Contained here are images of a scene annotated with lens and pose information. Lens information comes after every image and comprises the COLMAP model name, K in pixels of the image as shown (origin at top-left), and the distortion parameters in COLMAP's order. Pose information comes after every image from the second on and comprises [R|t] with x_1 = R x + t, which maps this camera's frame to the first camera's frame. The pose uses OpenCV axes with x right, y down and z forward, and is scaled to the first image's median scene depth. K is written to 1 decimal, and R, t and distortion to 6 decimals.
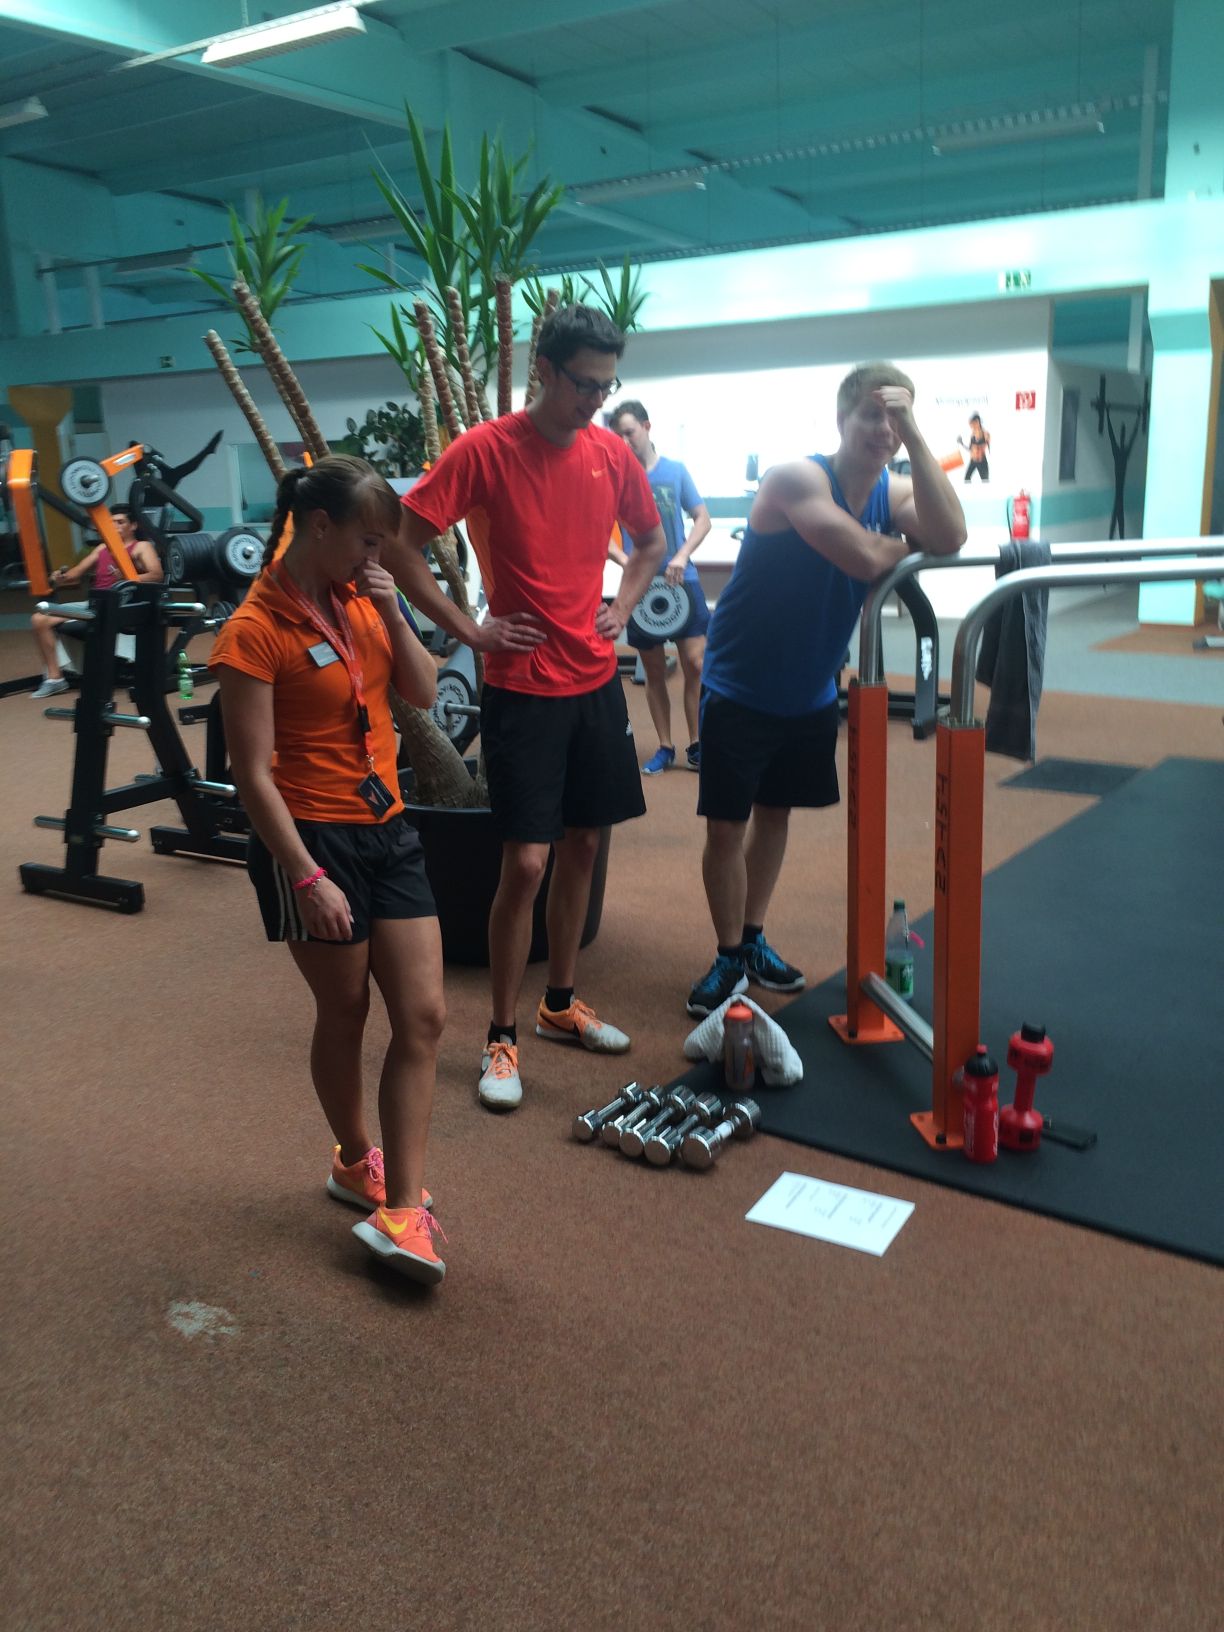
lens RADIAL K [[1410.8, 0, 614.3], [0, 1410.8, 808.4], [0, 0, 1]] dist [0.082250, -0.095562]
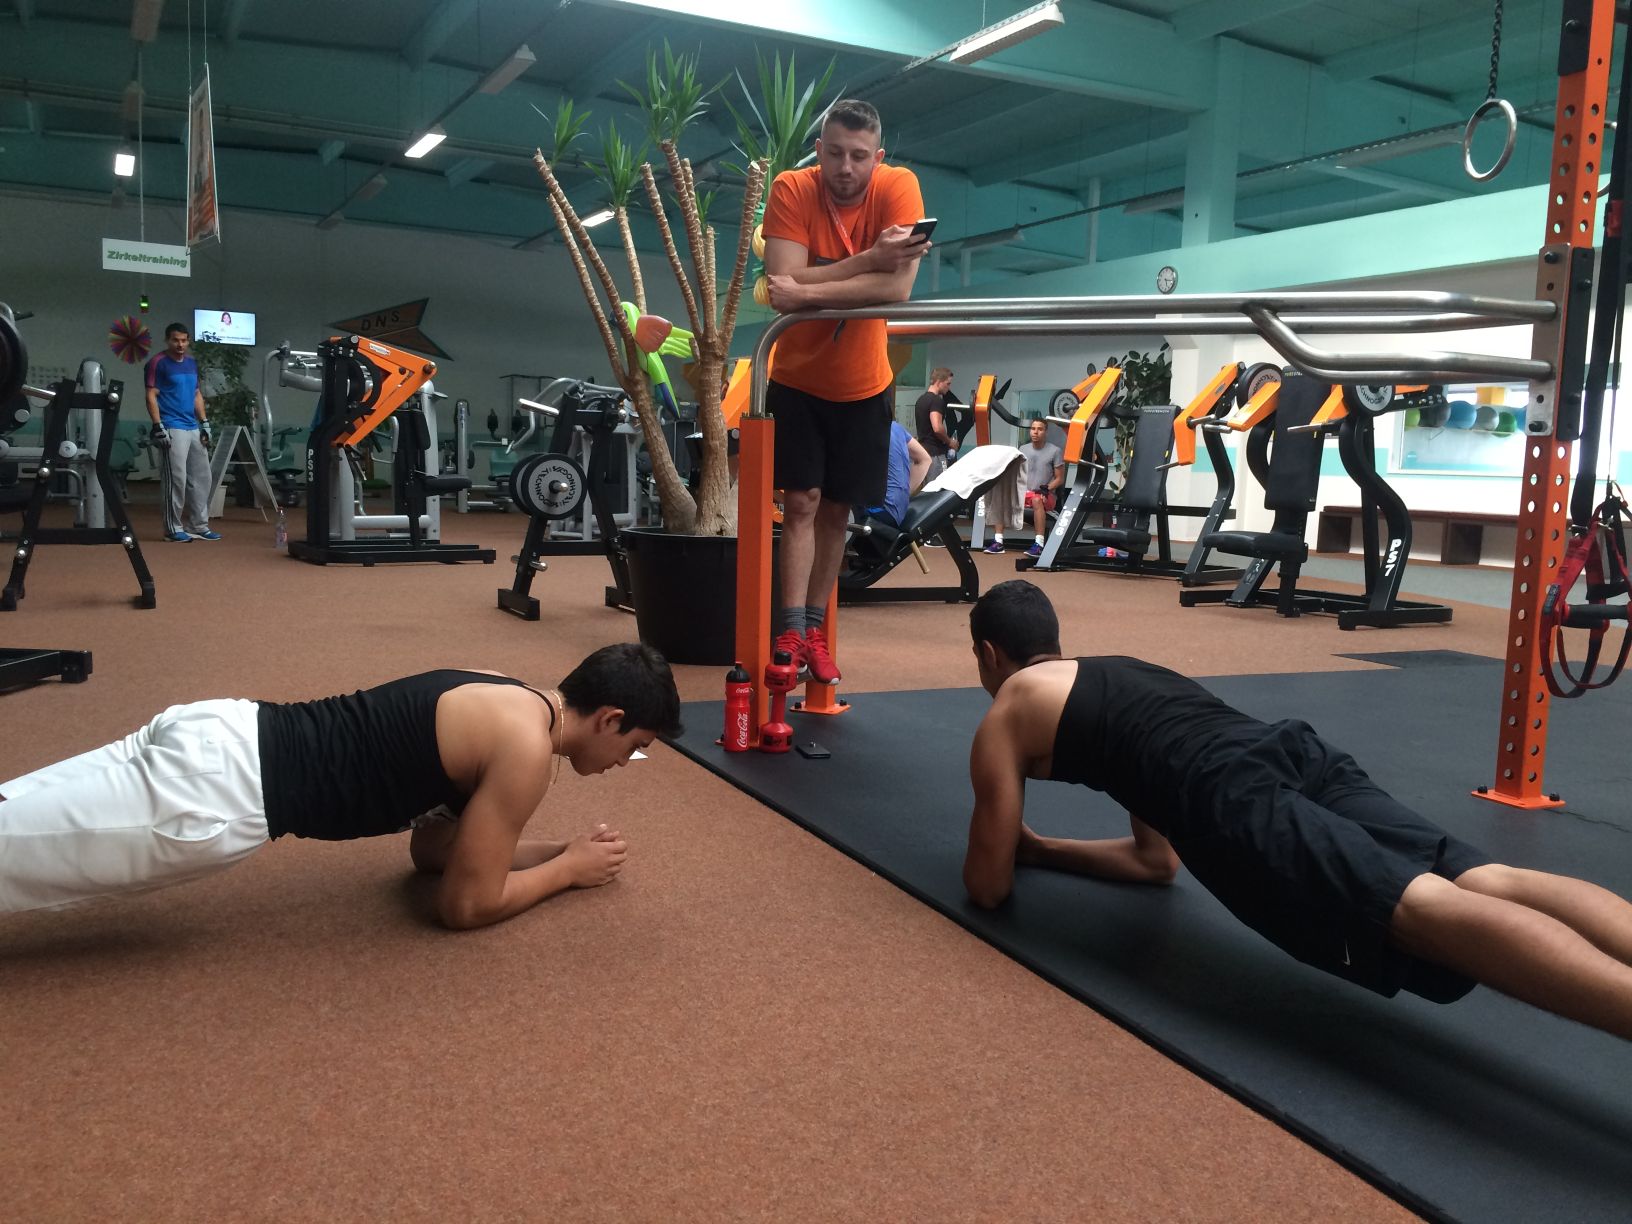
lens RADIAL K [[1410.8, 0, 813.8], [0, 1410.8, 608.8], [0, 0, 1]] dist [0.082250, -0.095562]
pose [[0.866056, 0.115493, -0.486424, 0.245876], [-0.178465, 0.980268, -0.085001, 0.056702], [0.467008, 0.160425, 0.869579, -0.027471]]
